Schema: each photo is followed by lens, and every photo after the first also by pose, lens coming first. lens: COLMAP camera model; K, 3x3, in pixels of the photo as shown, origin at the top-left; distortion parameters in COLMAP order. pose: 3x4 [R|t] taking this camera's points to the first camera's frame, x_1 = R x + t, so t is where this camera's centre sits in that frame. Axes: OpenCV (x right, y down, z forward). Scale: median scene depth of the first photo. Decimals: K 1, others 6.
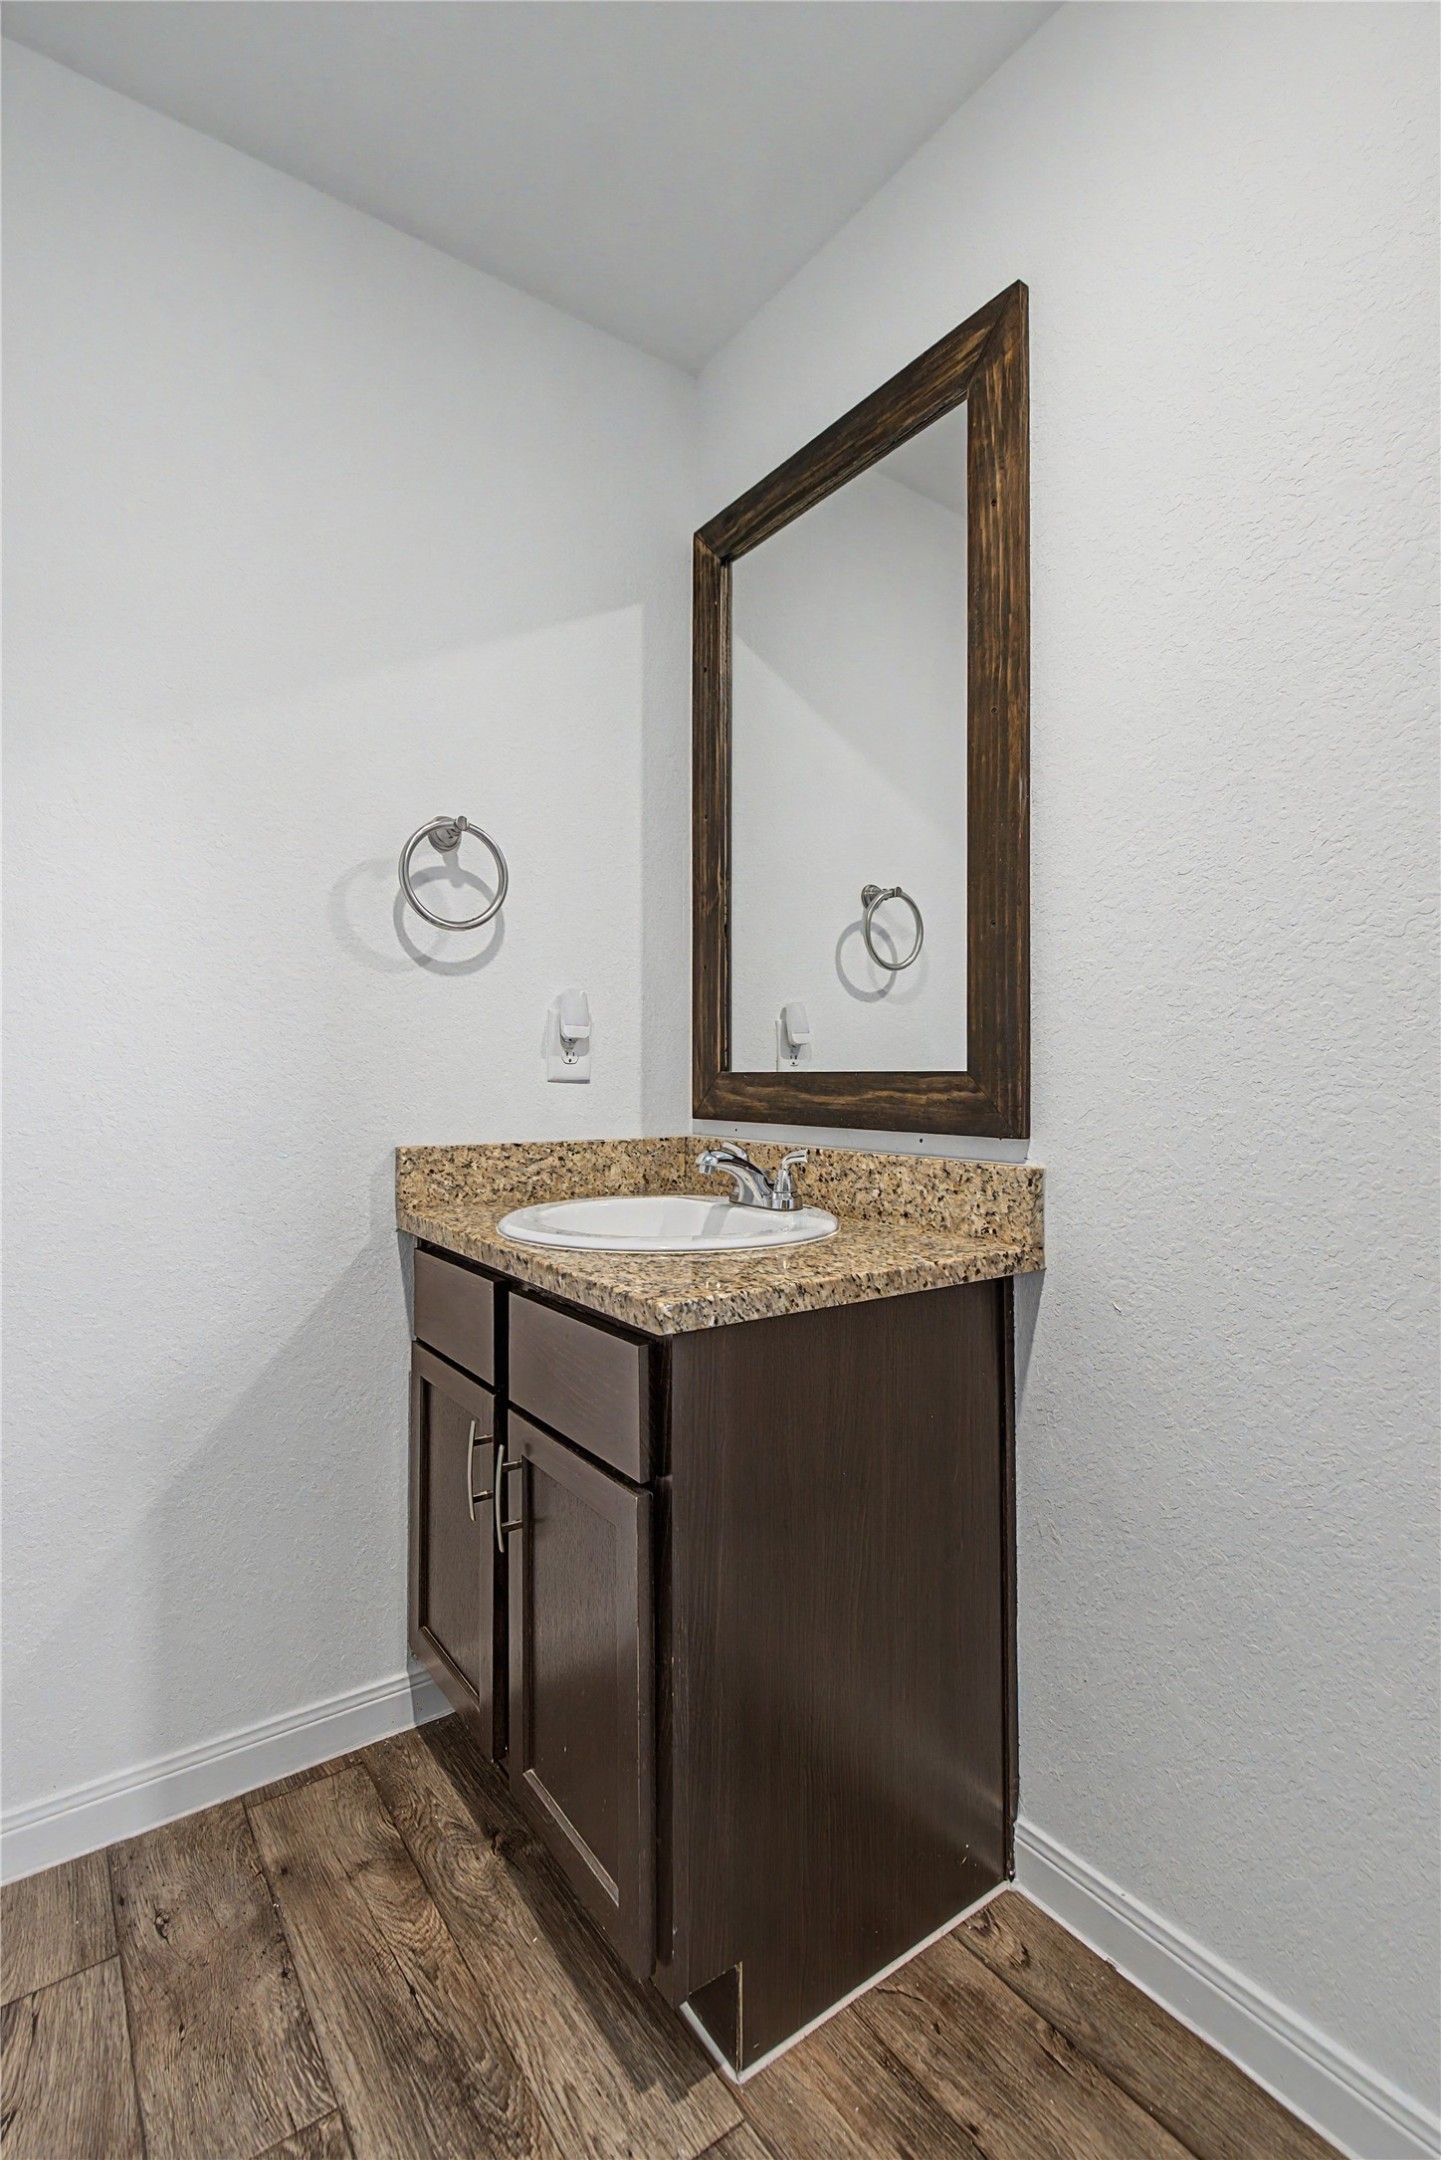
lens RADIAL K [[973.4, 0, 720.5], [0, 973.4, 1080.0], [0, 0, 1]] dist [-0.002360, 0.000101]
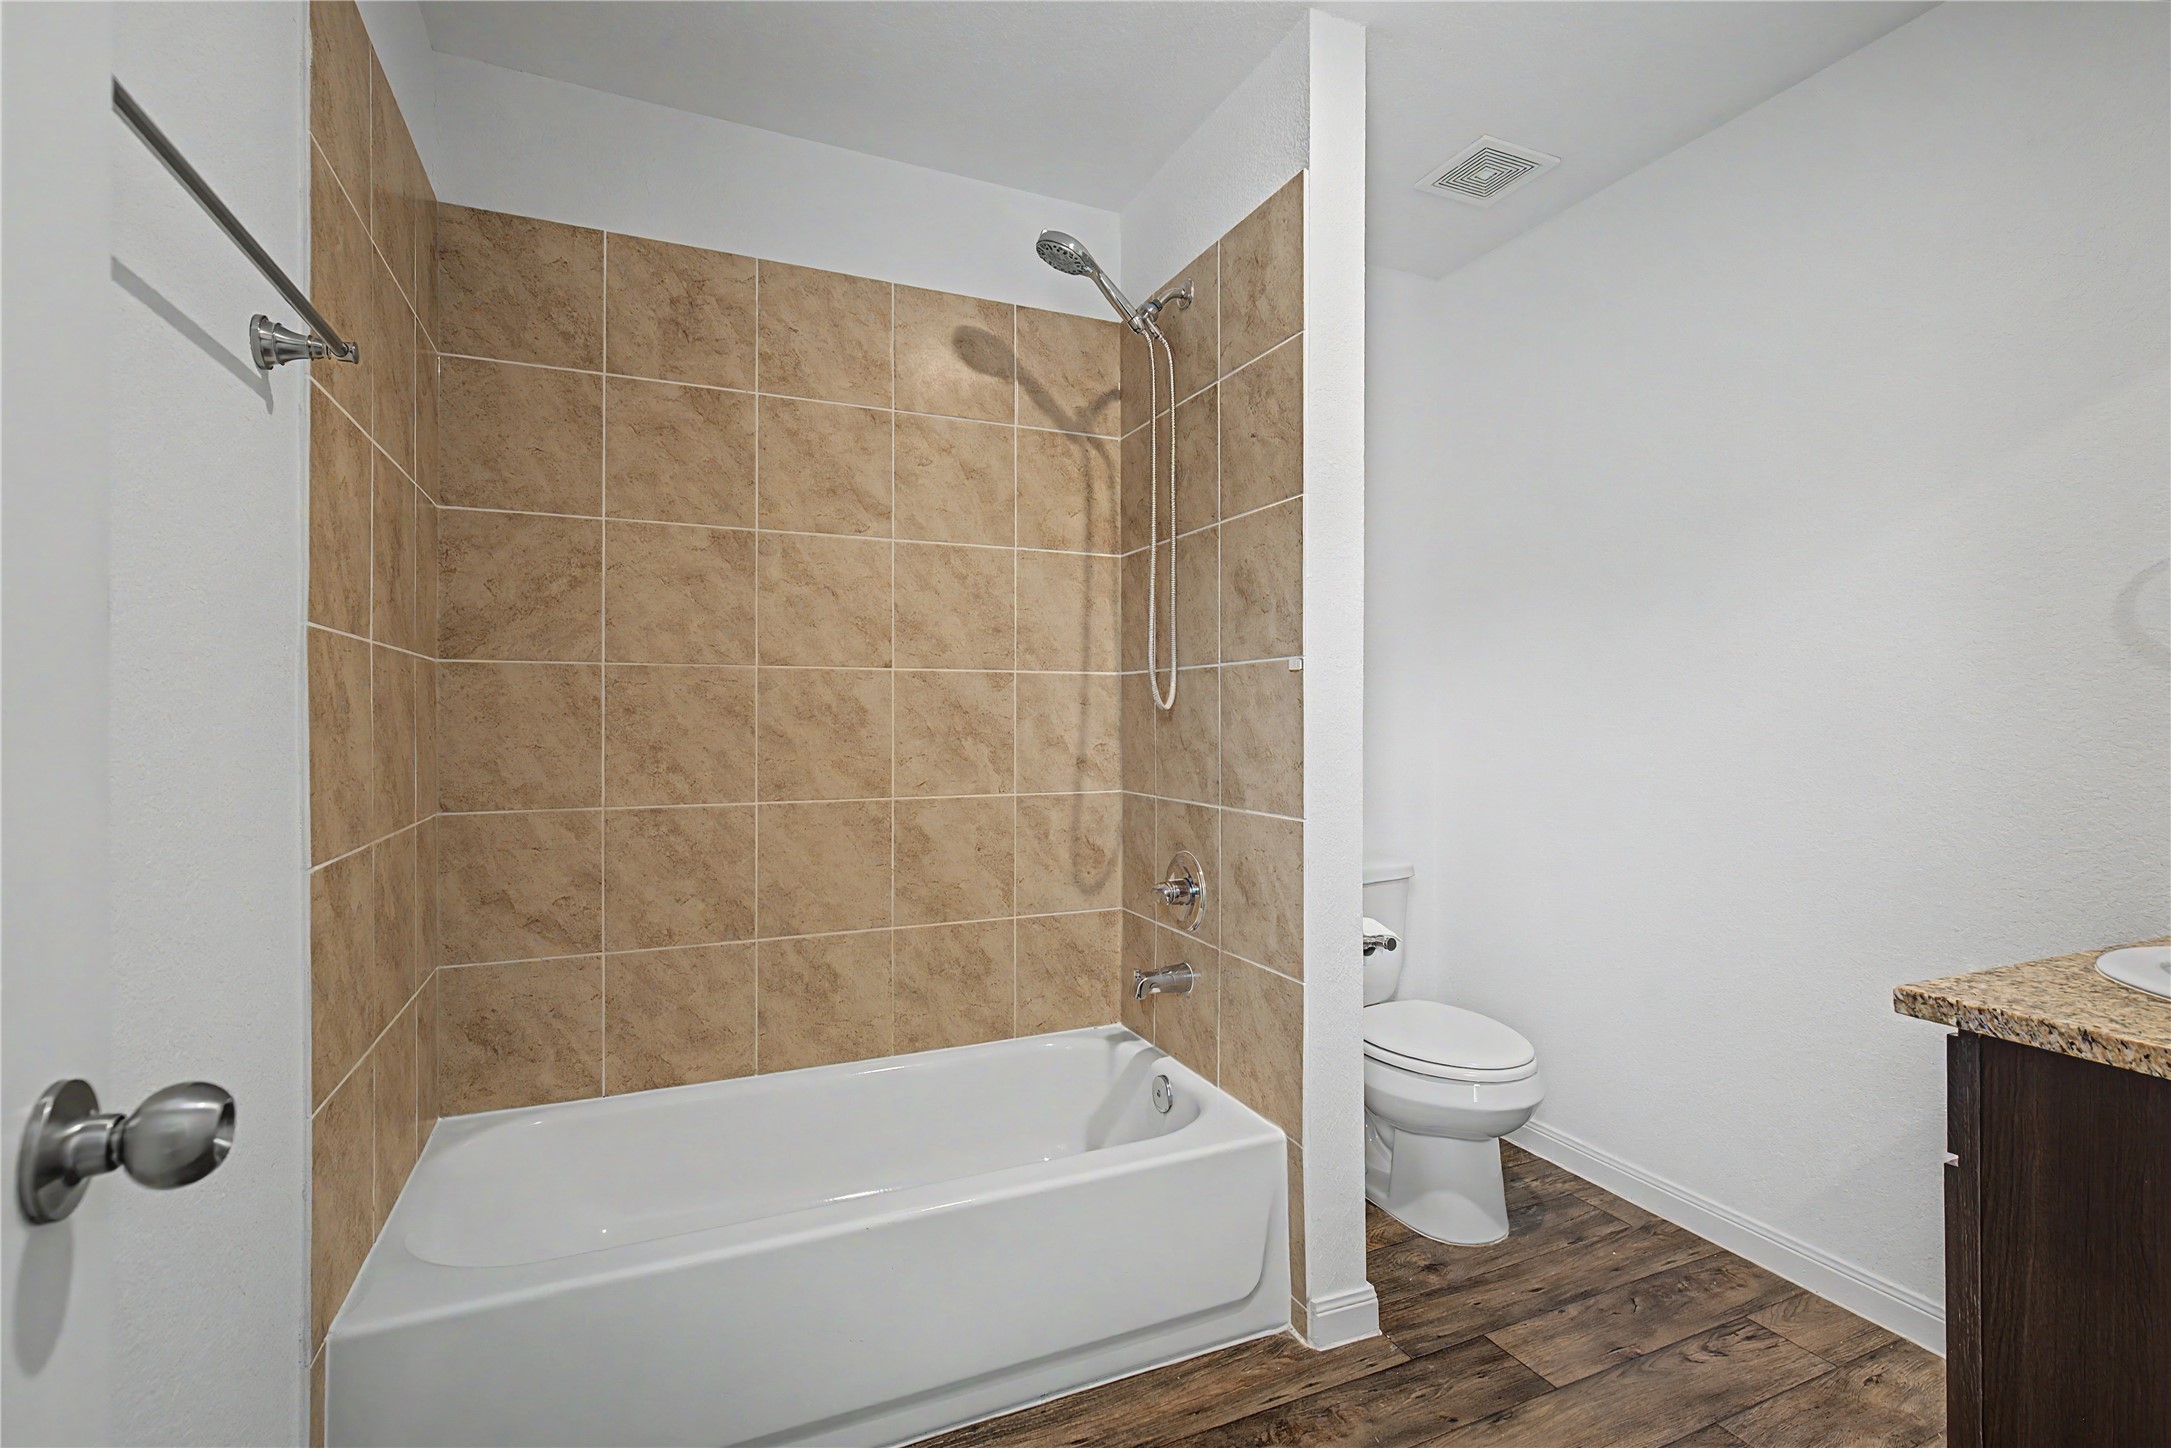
lens RADIAL K [[978.4, 0, 1102.2], [0, 978.4, 720.2], [0, 0, 1]] dist [-0.002360, 0.000101]
pose [[-0.166393, 0.007786, -0.986029, 1.093859], [0.003675, 0.999967, 0.007276, -0.105741], [0.986053, -0.002413, -0.166416, 0.155980]]
